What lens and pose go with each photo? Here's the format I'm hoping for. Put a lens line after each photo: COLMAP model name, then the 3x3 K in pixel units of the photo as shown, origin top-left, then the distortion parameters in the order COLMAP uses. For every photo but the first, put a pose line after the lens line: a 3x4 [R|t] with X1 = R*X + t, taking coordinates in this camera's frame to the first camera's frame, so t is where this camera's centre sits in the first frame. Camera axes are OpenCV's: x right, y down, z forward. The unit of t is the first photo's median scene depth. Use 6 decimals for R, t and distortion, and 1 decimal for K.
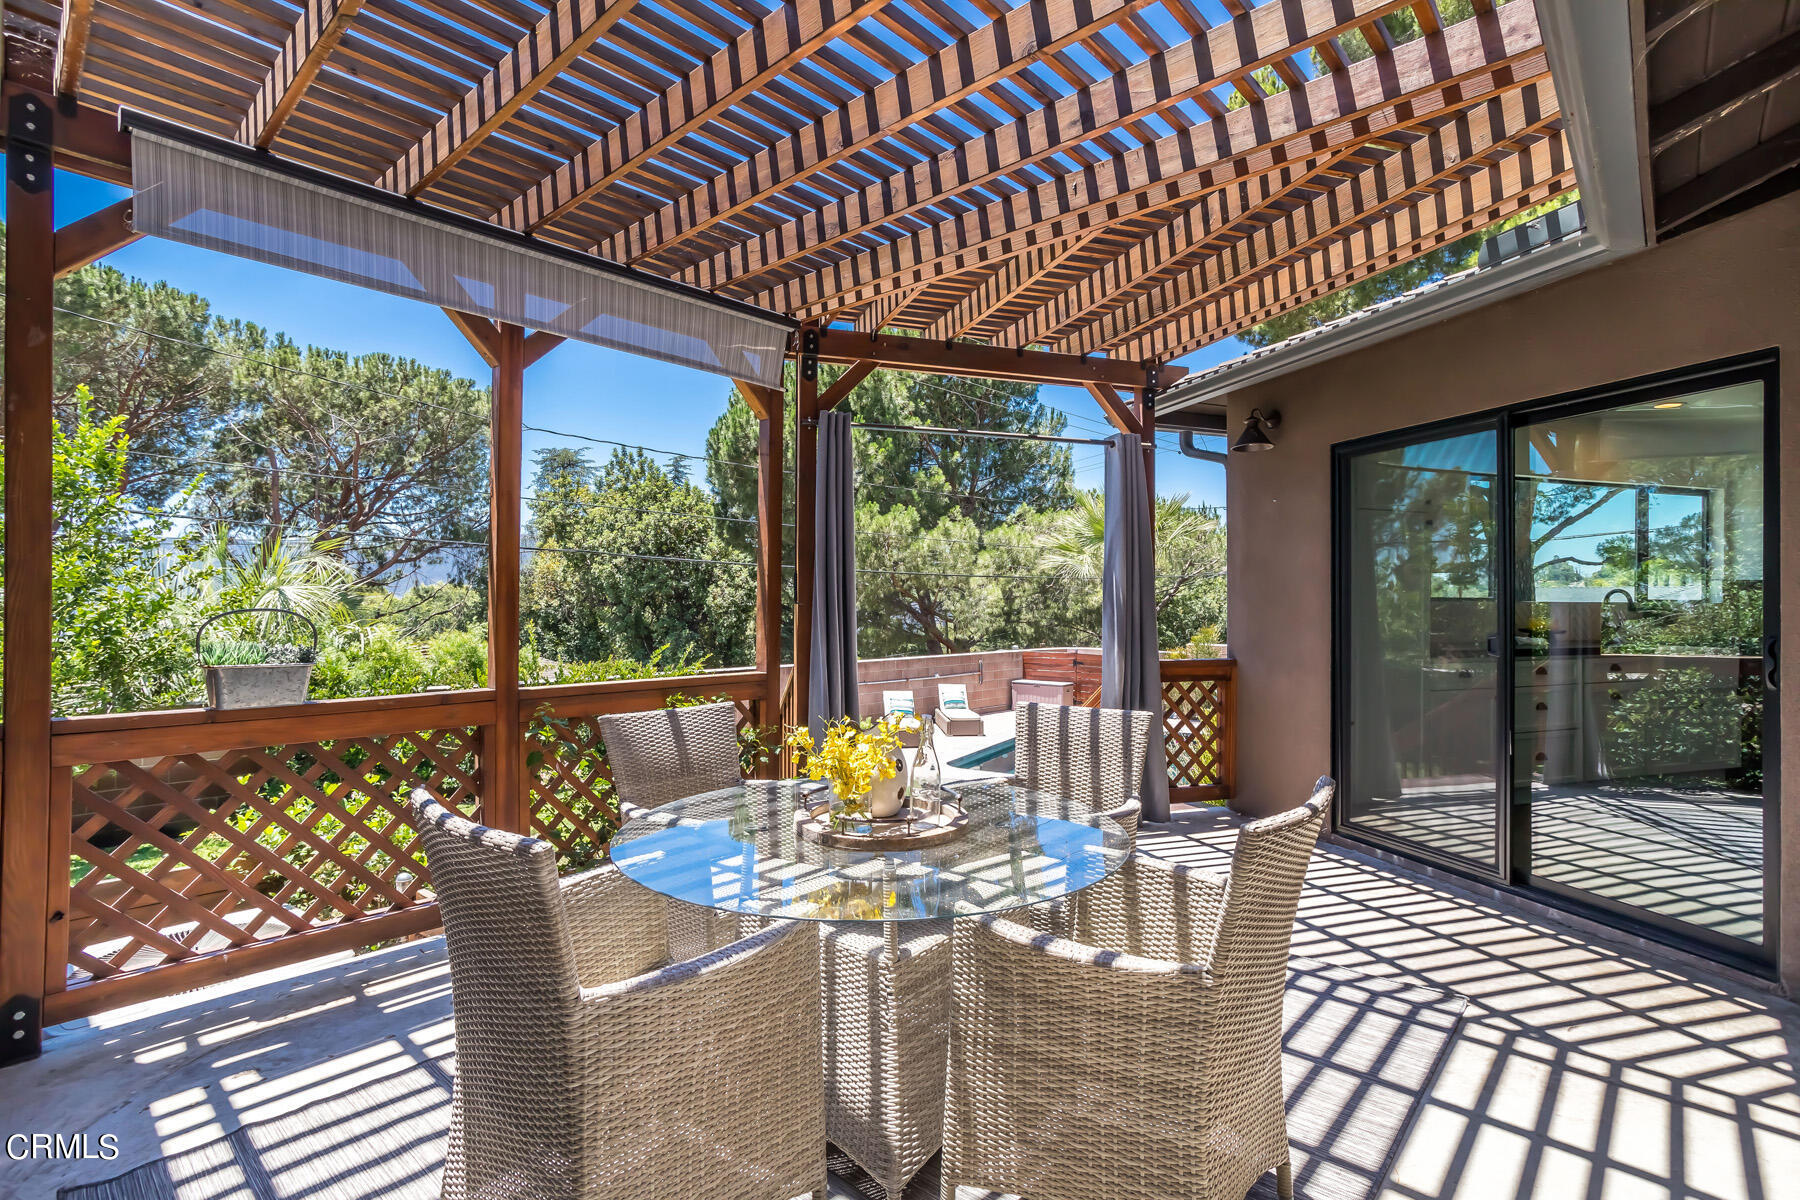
lens RADIAL K [[865.7, 0, 899.9], [0, 865.7, 595.4], [0, 0, 1]] dist [-0.052432, 0.034882]
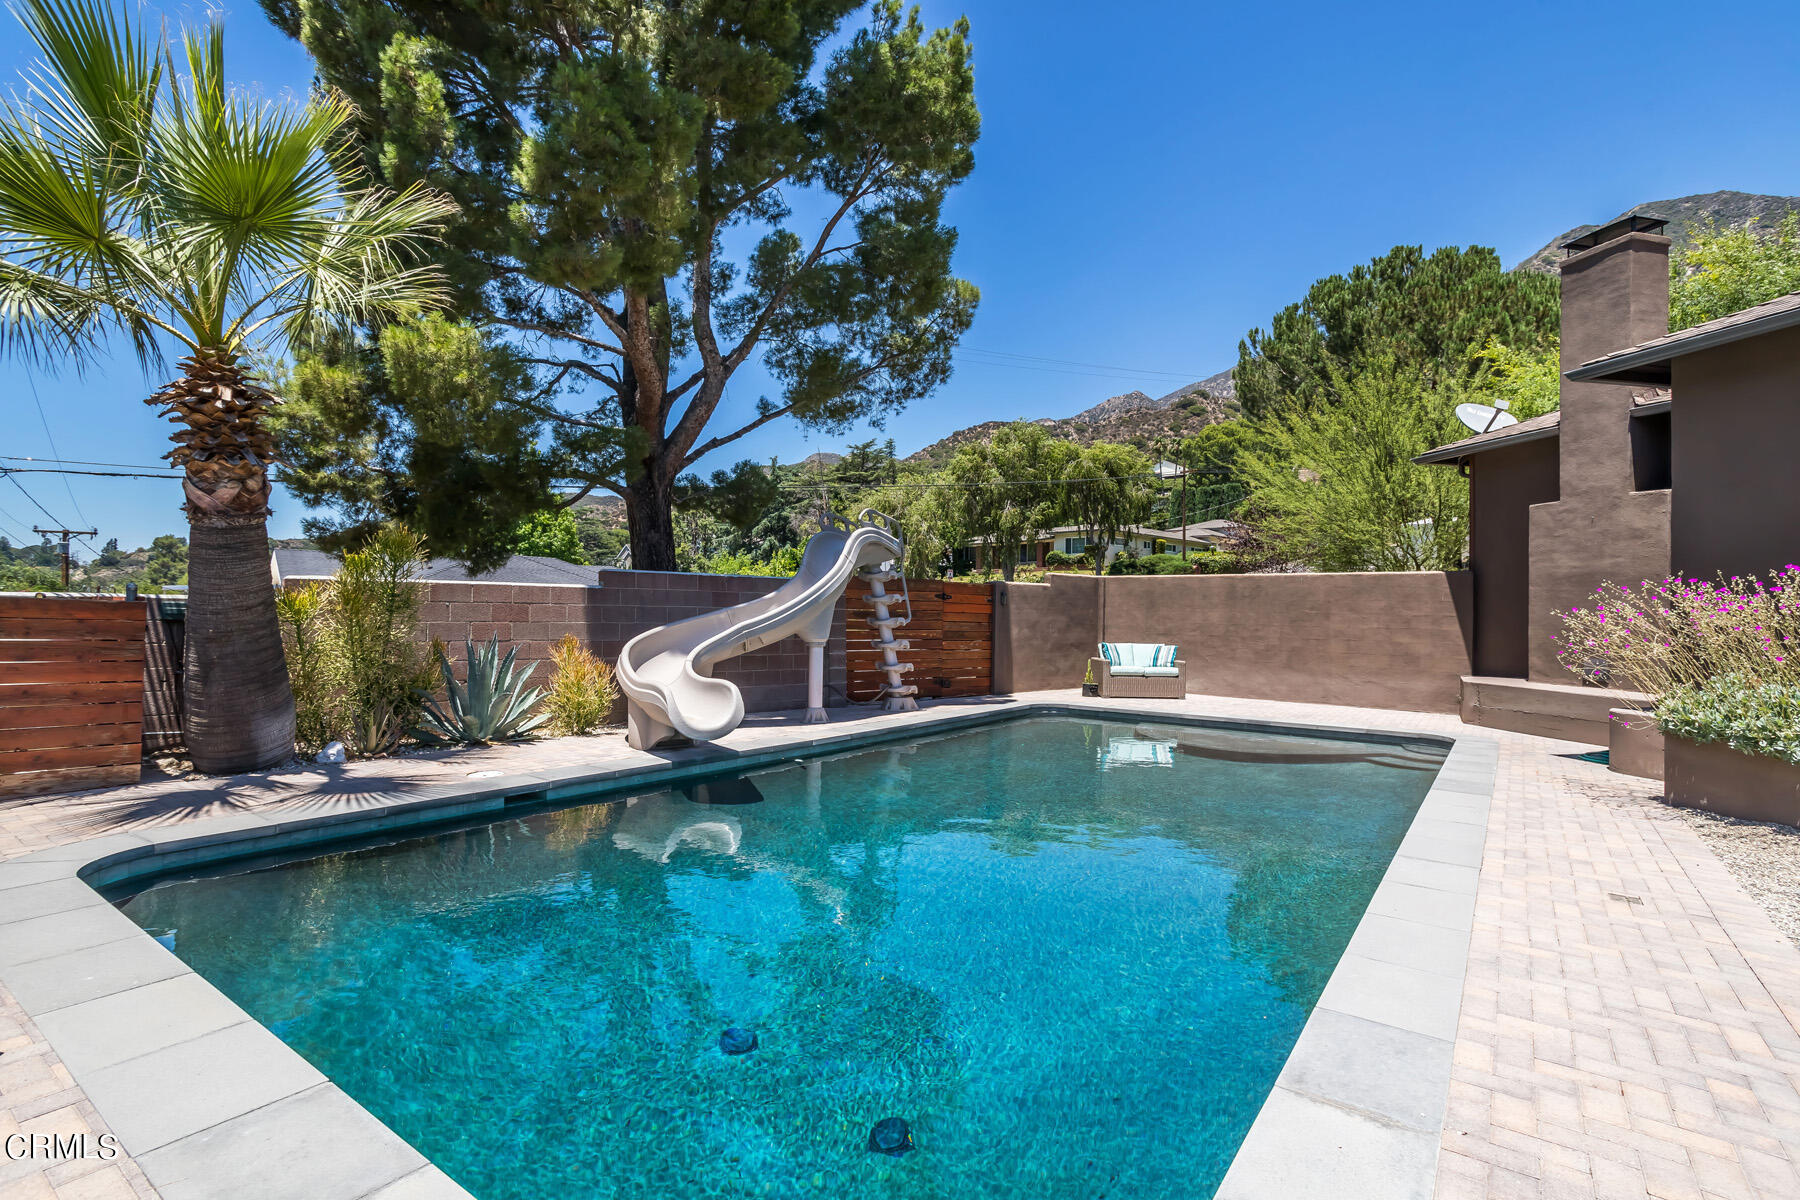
lens RADIAL K [[865.7, 0, 899.9], [0, 865.7, 595.4], [0, 0, 1]] dist [-0.052432, 0.034882]
pose [[0.114600, 0.012143, 0.993337, -0.021972], [-0.023417, 0.999680, -0.009519, 0.045308], [-0.993136, -0.022170, 0.114848, 0.484815]]
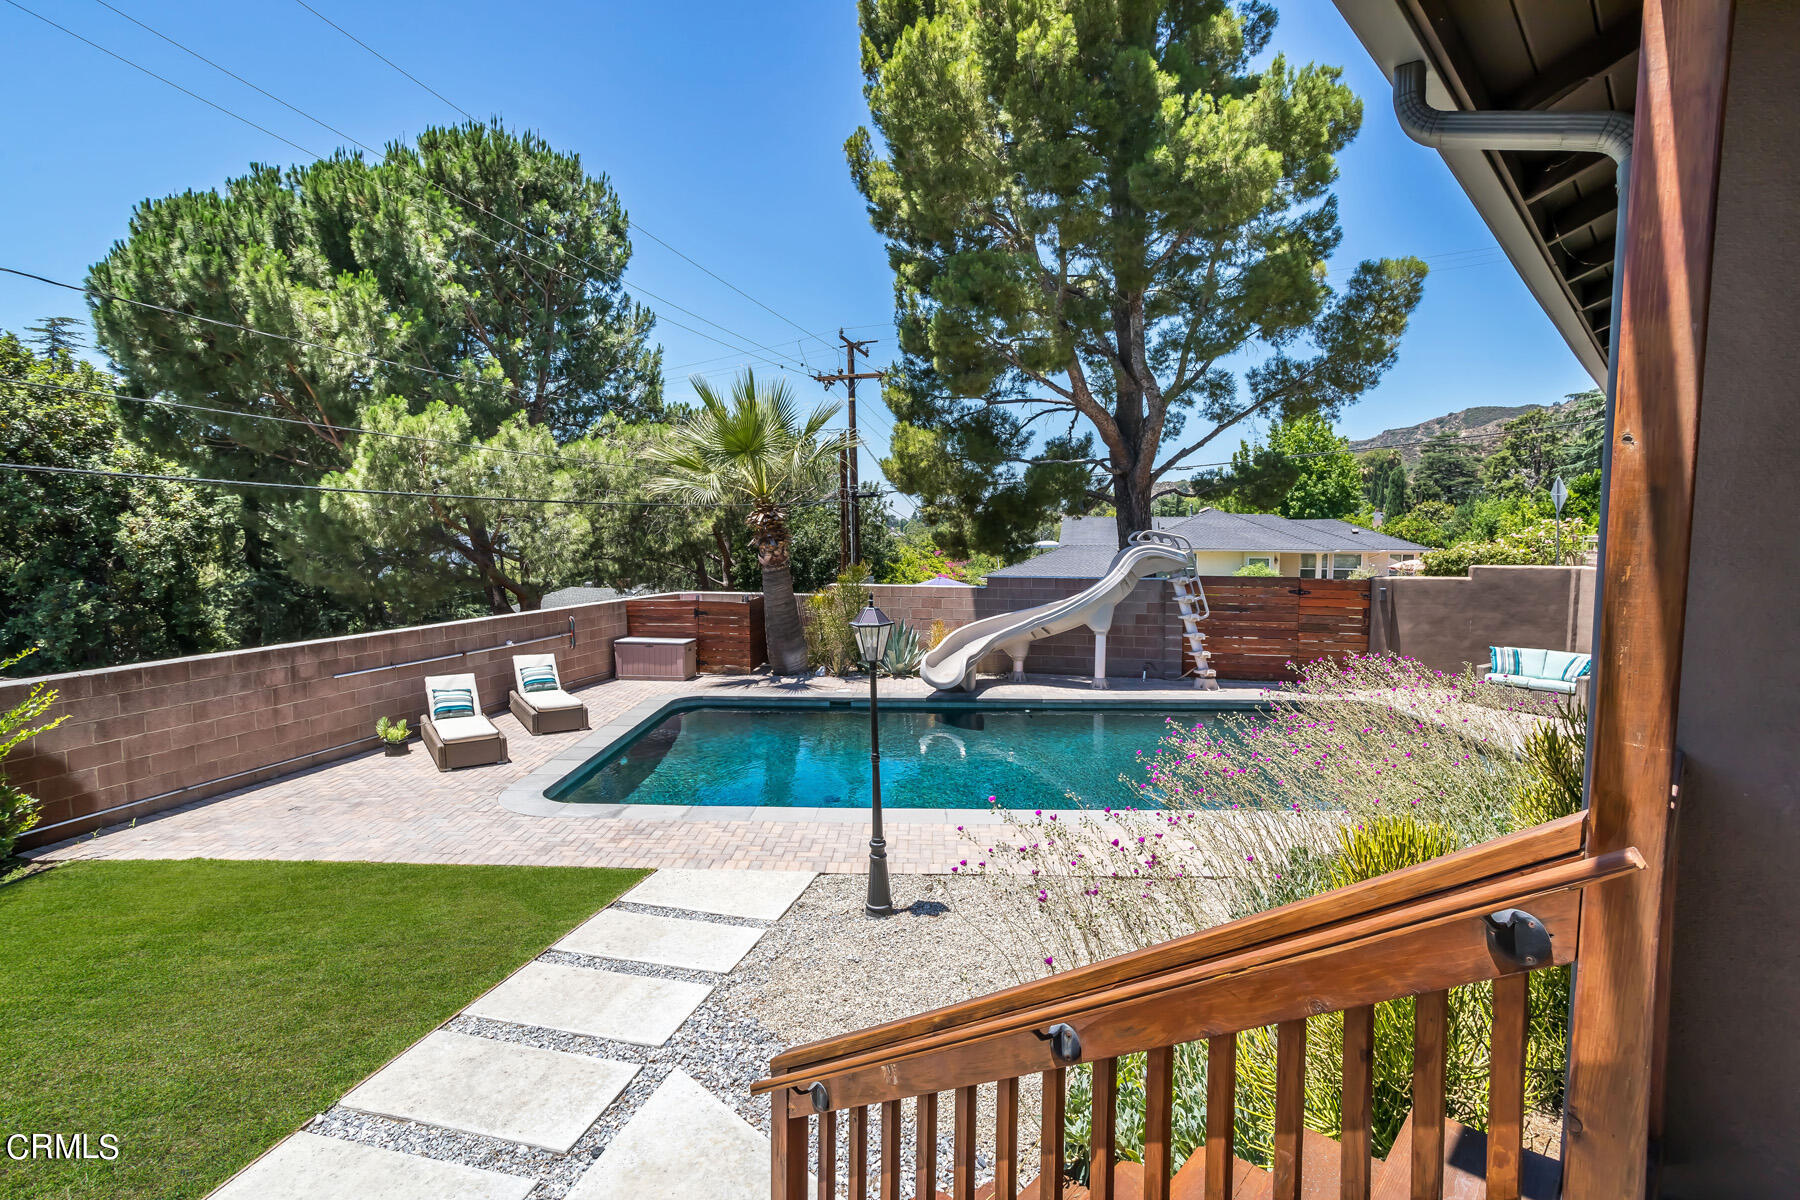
lens RADIAL K [[865.7, 0, 899.9], [0, 865.7, 595.4], [0, 0, 1]] dist [-0.052432, 0.034882]
pose [[0.881372, -0.040800, 0.470657, -0.002634], [0.001745, 0.996538, 0.083120, -0.002127], [-0.472419, -0.072438, 0.878392, 0.163672]]
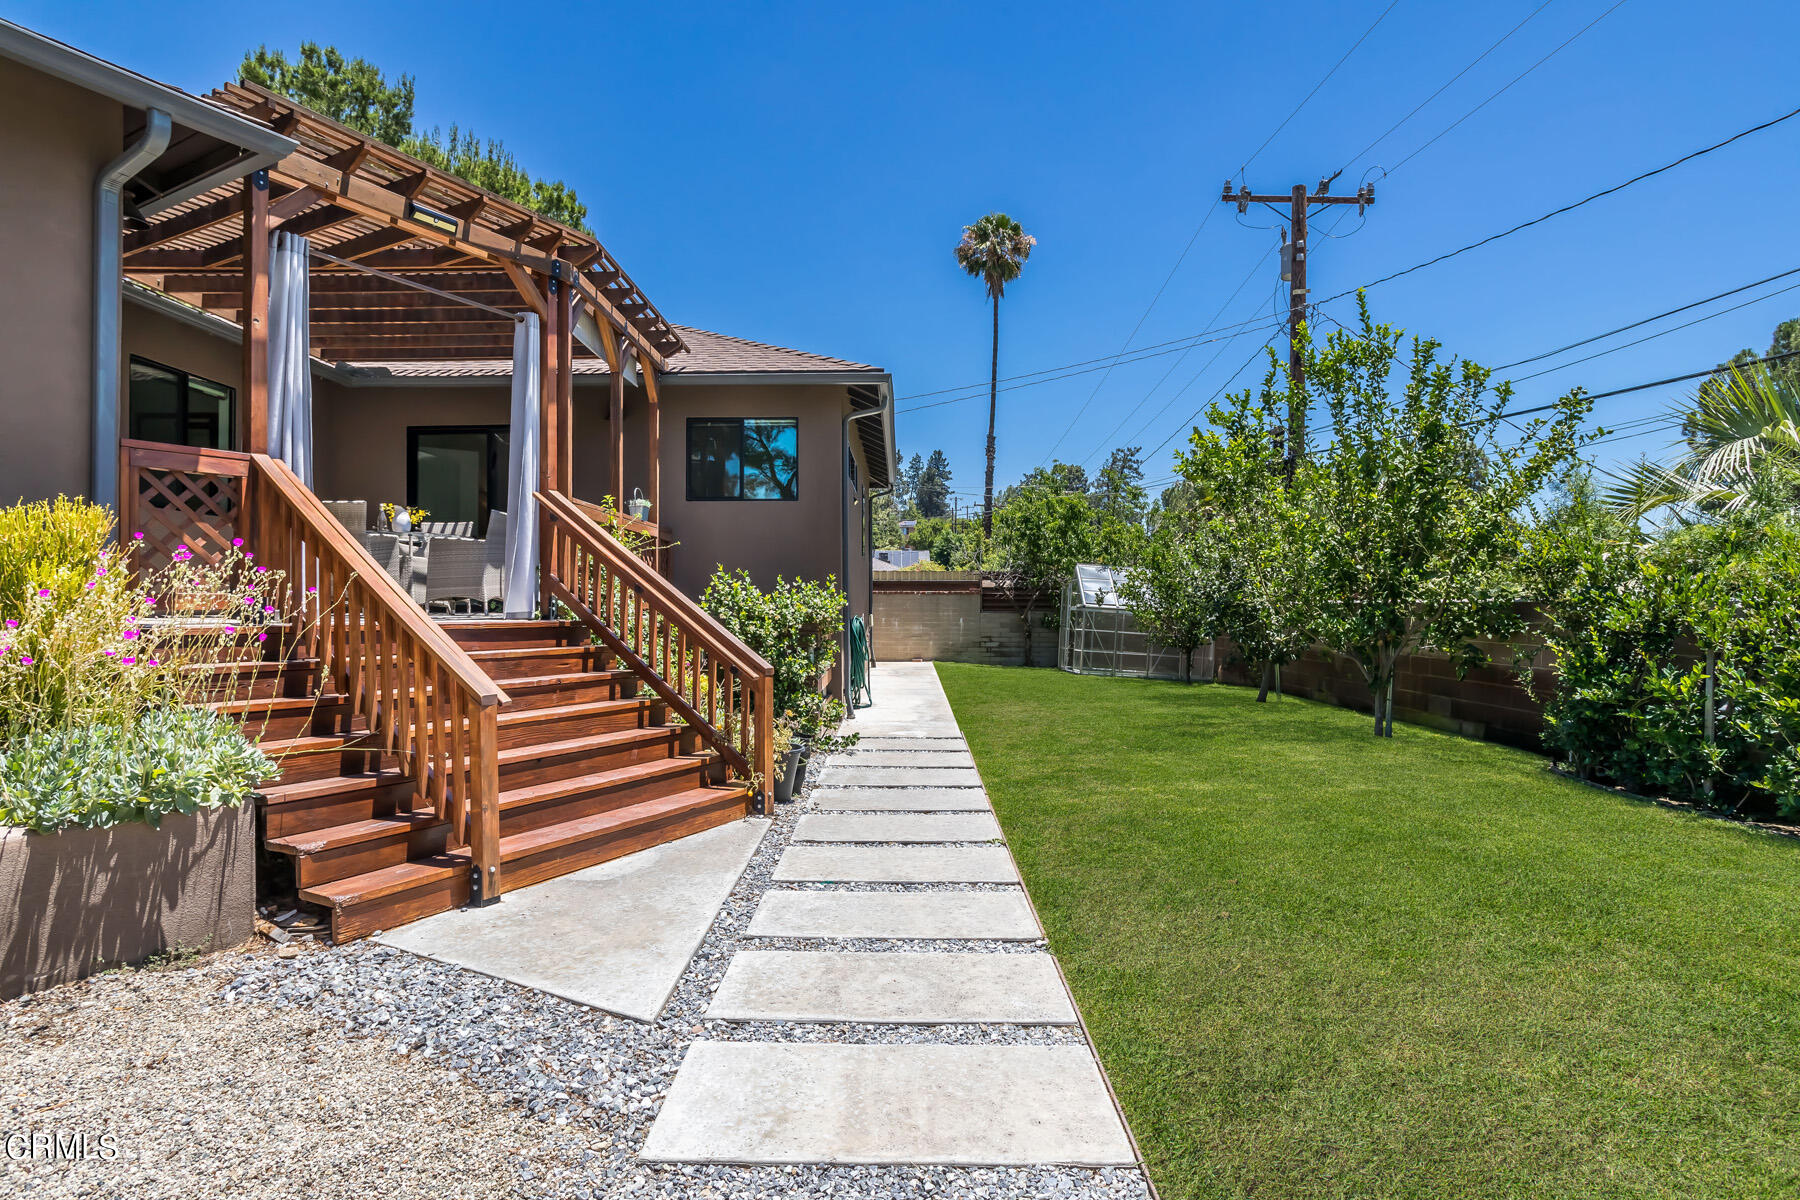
lens RADIAL K [[965.2, 0, 894.2], [0, 965.2, 595.1], [0, 0, 1]] dist [-0.034609, 0.027469]
pose [[-0.753848, -0.011791, -0.656943, 0.083593], [0.001734, 0.999800, -0.019935, 0.045575], [0.657046, -0.016167, -0.753677, 0.413317]]
